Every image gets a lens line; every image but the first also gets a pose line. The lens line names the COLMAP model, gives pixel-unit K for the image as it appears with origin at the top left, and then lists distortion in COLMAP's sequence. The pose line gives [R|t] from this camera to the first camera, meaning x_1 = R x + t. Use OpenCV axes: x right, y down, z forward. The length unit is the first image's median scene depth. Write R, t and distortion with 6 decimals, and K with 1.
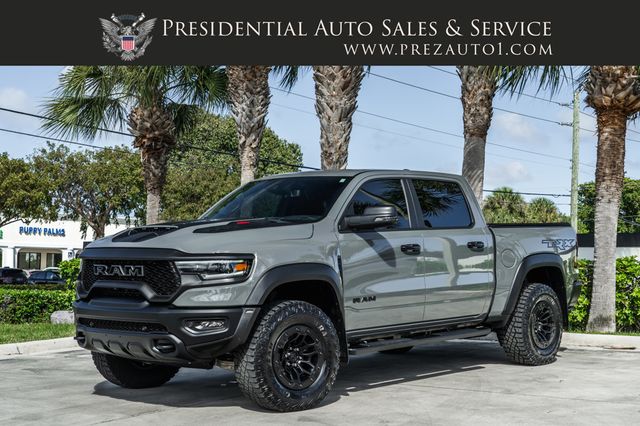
lens RADIAL K [[921.4, 0, 319.9], [0, 921.4, 198.3], [0, 0, 1]] dist [-0.031014, -0.009763]
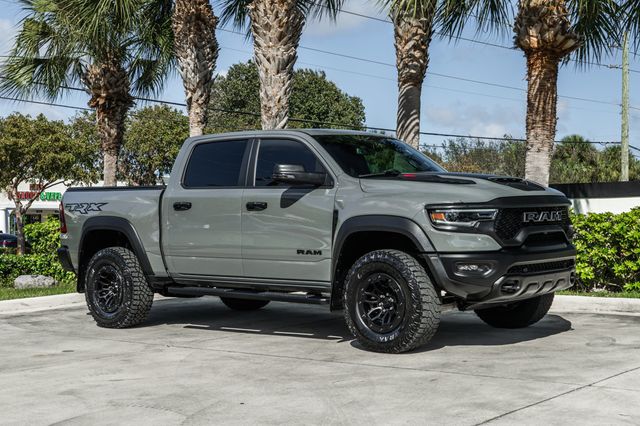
lens RADIAL K [[938.5, 0, 362.5], [0, 938.5, 212.4], [0, 0, 1]] dist [-0.038936, 0.053409]
pose [[0.997413, -0.022632, -0.068231, 0.161708], [0.026978, 0.997620, 0.063458, 0.000973], [0.066633, -0.065135, 0.995649, 0.026585]]
